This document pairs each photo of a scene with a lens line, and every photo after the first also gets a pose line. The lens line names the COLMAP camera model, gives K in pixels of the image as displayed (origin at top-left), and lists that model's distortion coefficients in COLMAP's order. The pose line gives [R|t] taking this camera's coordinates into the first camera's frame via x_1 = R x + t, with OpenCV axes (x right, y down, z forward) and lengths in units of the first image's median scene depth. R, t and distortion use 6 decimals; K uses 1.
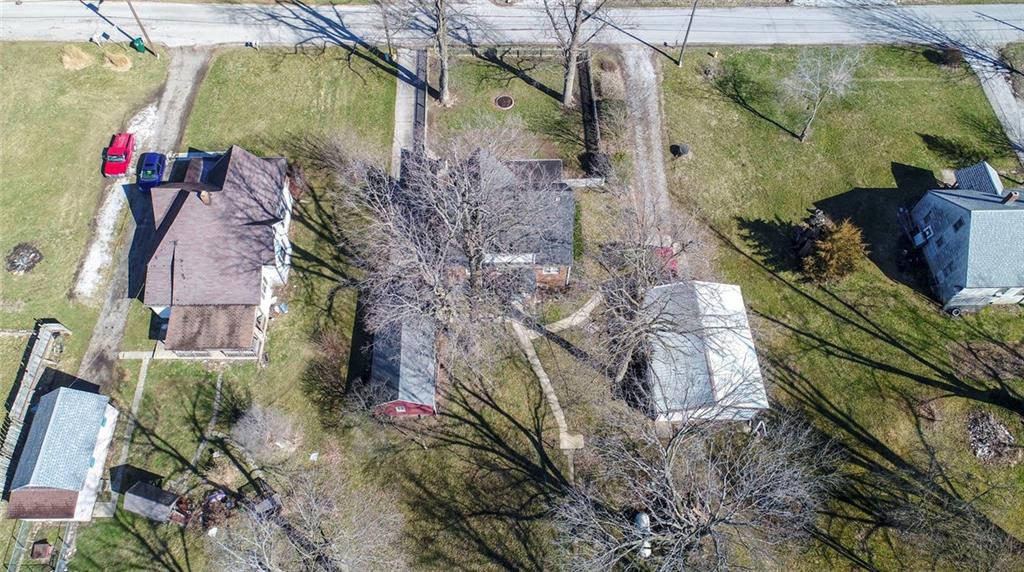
lens RADIAL K [[701.0, 0, 512.0], [0, 701.0, 286.0], [0, 0, 1]] dist [0.004716, 0.004531]
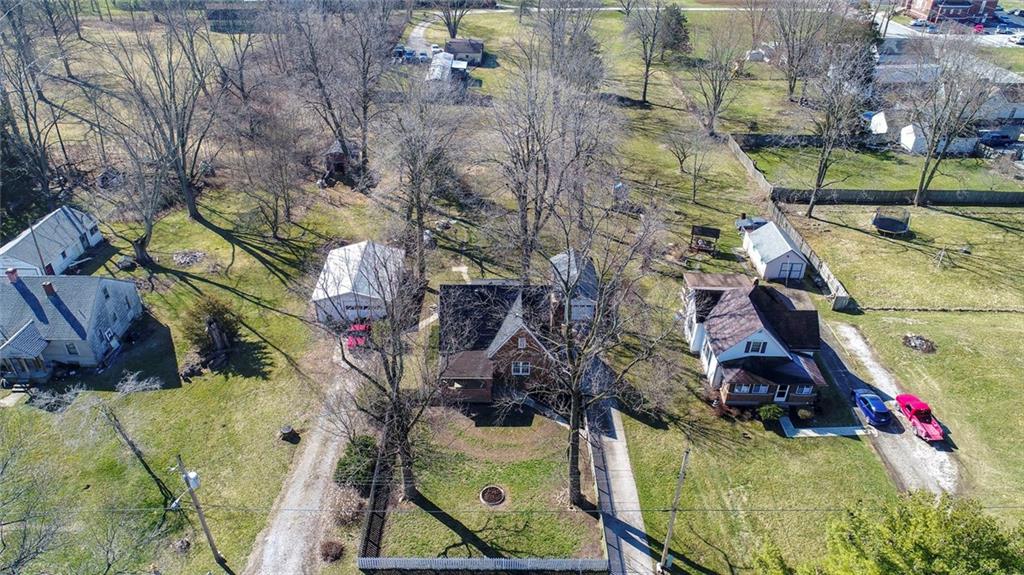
lens RADIAL K [[687.6, 0, 513.3], [0, 687.6, 287.6], [0, 0, 1]] dist [0.005865, 0.004279]
pose [[-0.999614, -0.027766, -0.001362, -0.032668], [-0.000186, -0.042321, 0.999104, -1.222385], [-0.027799, 0.998718, 0.042300, 0.932530]]
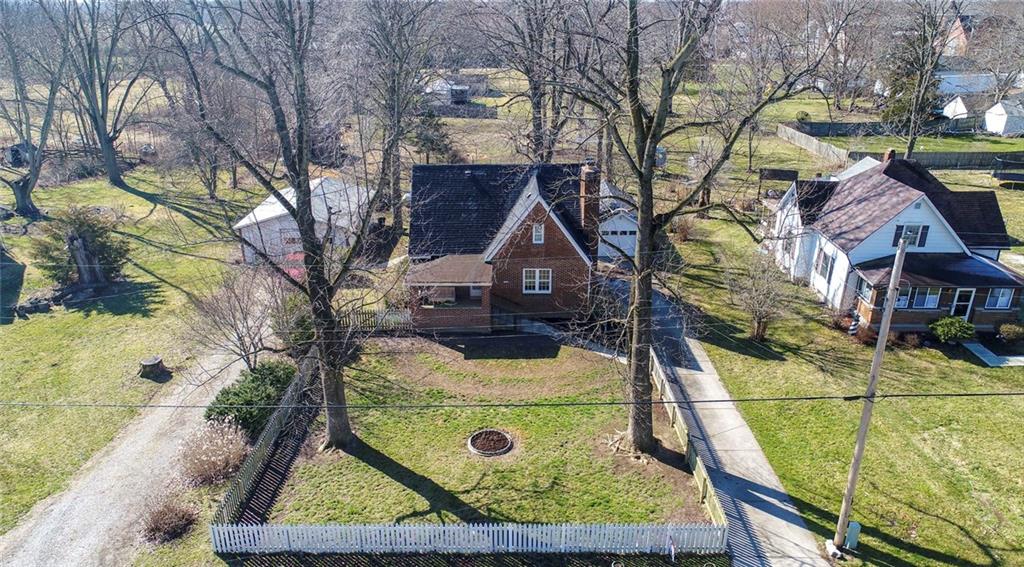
lens RADIAL K [[697.4, 0, 512.0], [0, 697.4, 283.5], [0, 0, 1]] dist [0.005704, 0.003747]
pose [[-0.999719, -0.014450, 0.018783, -0.037412], [0.016496, 0.144738, 0.989333, -0.840285], [-0.017014, 0.989365, -0.144459, 1.206269]]
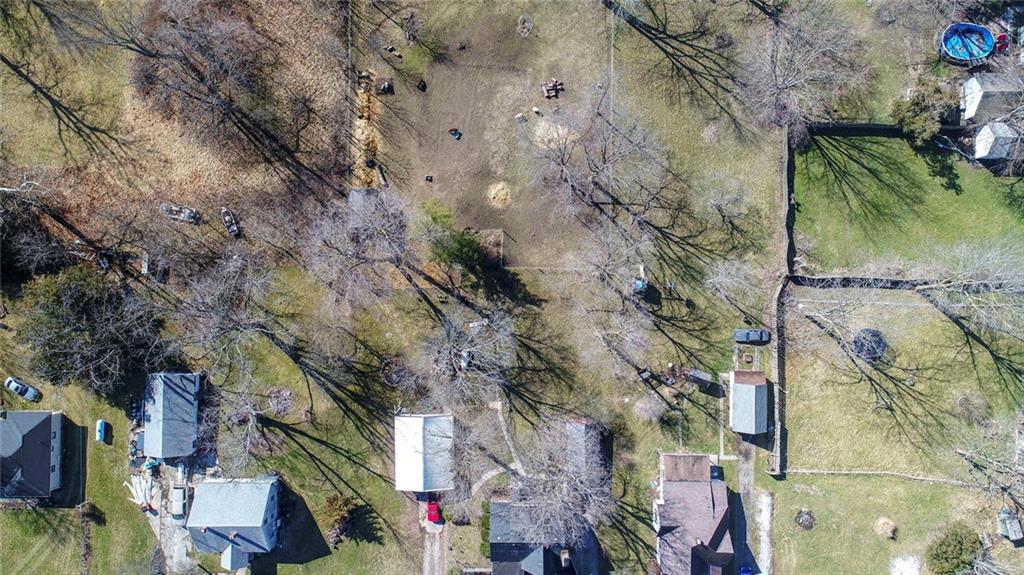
lens RADIAL K [[701.0, 0, 512.0], [0, 701.0, 287.5], [0, 0, 1]] dist [0.004716, 0.004531]
pose [[-0.999497, -0.027072, -0.016507, 0.073887], [0.014817, -0.859028, 0.511714, -0.469129], [-0.028033, 0.511212, 0.858997, -0.796871]]
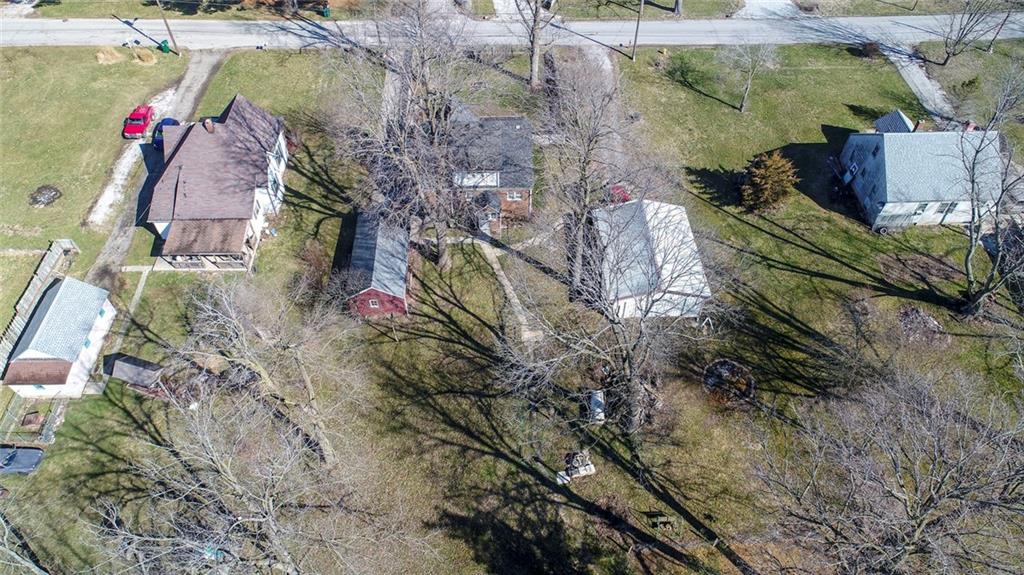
lens RADIAL K [[687.6, 0, 513.3], [0, 687.6, 287.6], [0, 0, 1]] dist [0.005865, 0.004279]
pose [[0.999938, -0.008922, -0.006667, 0.060498], [0.007583, 0.983797, -0.179127, 0.325328], [0.008157, 0.179065, 0.983803, -0.052004]]
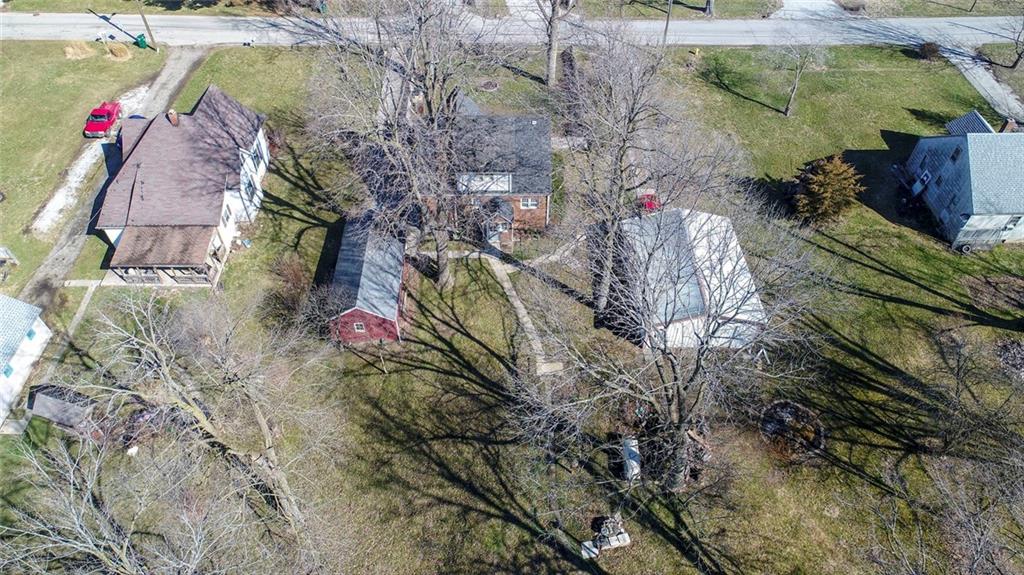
lens RADIAL K [[686.4, 0, 513.6], [0, 686.4, 287.1], [0, 0, 1]] dist [0.008915, -0.000292]
pose [[0.999866, 0.001774, -0.016259, 0.050357], [-0.005385, 0.974373, -0.224875, 0.305610], [0.015444, 0.224932, 0.974252, 0.120257]]
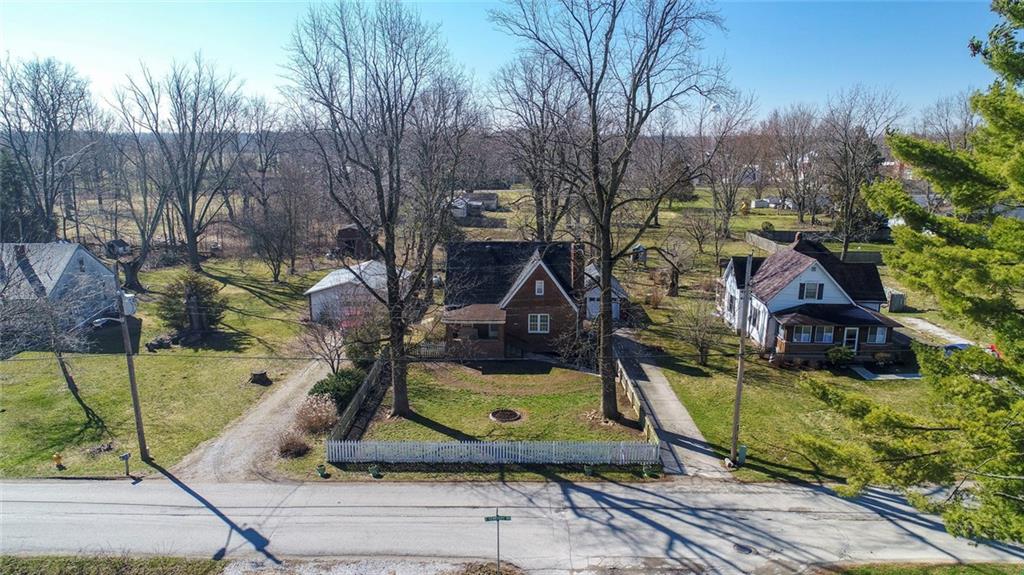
lens RADIAL K [[687.6, 0, 513.3], [0, 687.6, 287.6], [0, 0, 1]] dist [0.005865, 0.004279]
pose [[-0.999447, -0.018449, 0.027648, -0.039858], [0.020662, 0.306721, 0.951575, -1.048704], [-0.026036, 0.951621, -0.306171, 1.340591]]
